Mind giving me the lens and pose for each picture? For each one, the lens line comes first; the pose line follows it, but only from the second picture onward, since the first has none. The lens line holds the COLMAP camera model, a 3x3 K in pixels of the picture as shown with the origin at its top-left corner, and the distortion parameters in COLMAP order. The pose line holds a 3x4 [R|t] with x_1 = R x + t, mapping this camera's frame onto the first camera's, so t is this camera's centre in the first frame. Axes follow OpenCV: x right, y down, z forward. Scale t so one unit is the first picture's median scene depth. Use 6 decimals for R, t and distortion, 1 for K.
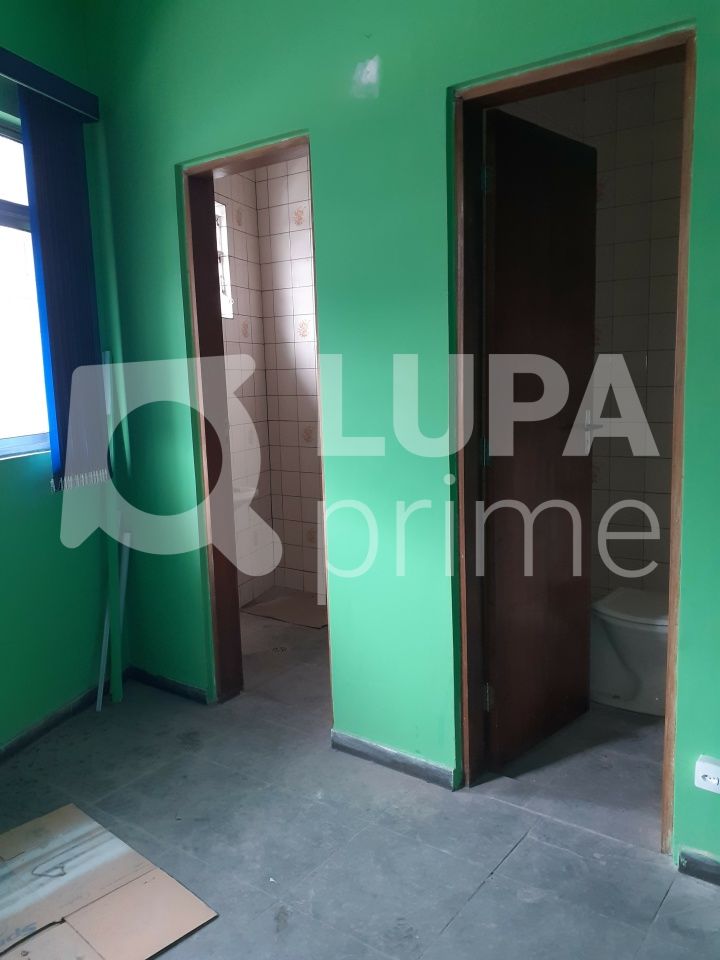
lens RADIAL K [[771.1, 0, 364.1], [0, 771.1, 482.1], [0, 0, 1]] dist [0.031475, -0.038254]
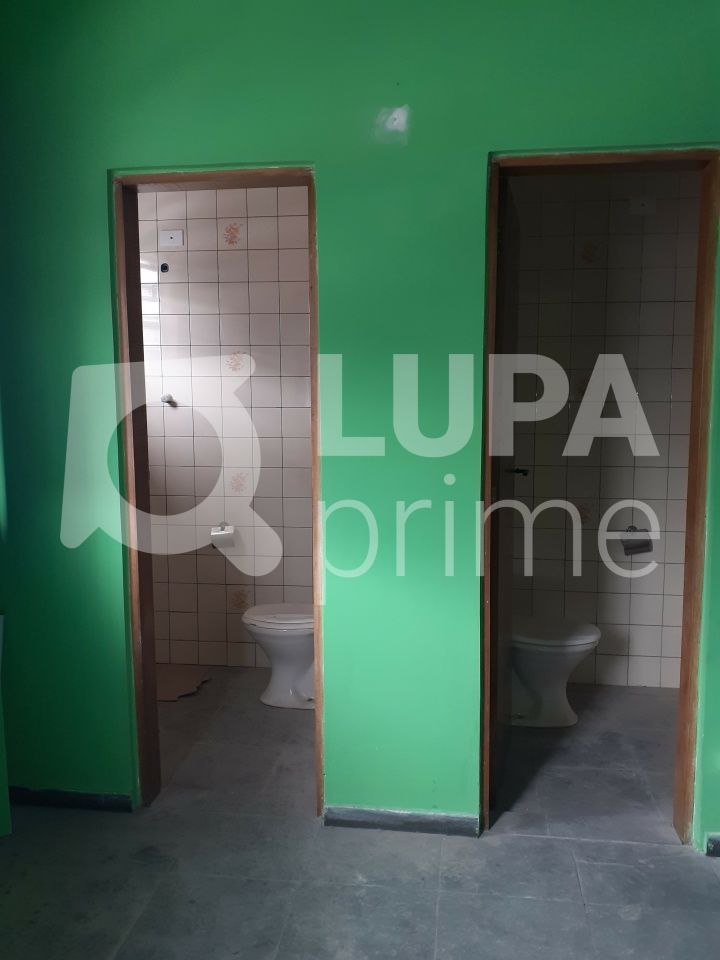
lens RADIAL K [[771.1, 0, 367.7], [0, 771.1, 483.7], [0, 0, 1]] dist [0.031475, -0.038254]
pose [[0.872308, -0.023670, 0.488384, -0.489033], [0.045831, 0.998388, -0.033471, -0.031796], [-0.486804, 0.051580, 0.871987, 0.170273]]
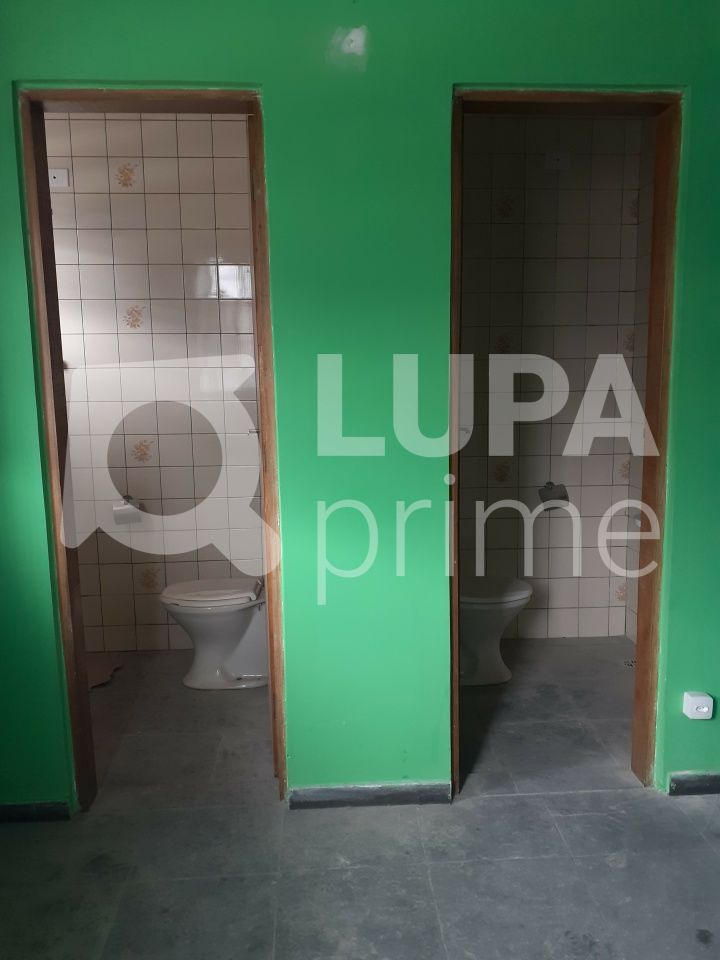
lens RADIAL K [[771.1, 0, 367.2], [0, 771.1, 483.8], [0, 0, 1]] dist [0.031475, -0.038254]
pose [[0.764046, -0.074118, 0.640890, -0.562677], [0.082324, 0.996459, 0.017094, -0.028775], [-0.639888, 0.039700, 0.767442, 0.300142]]
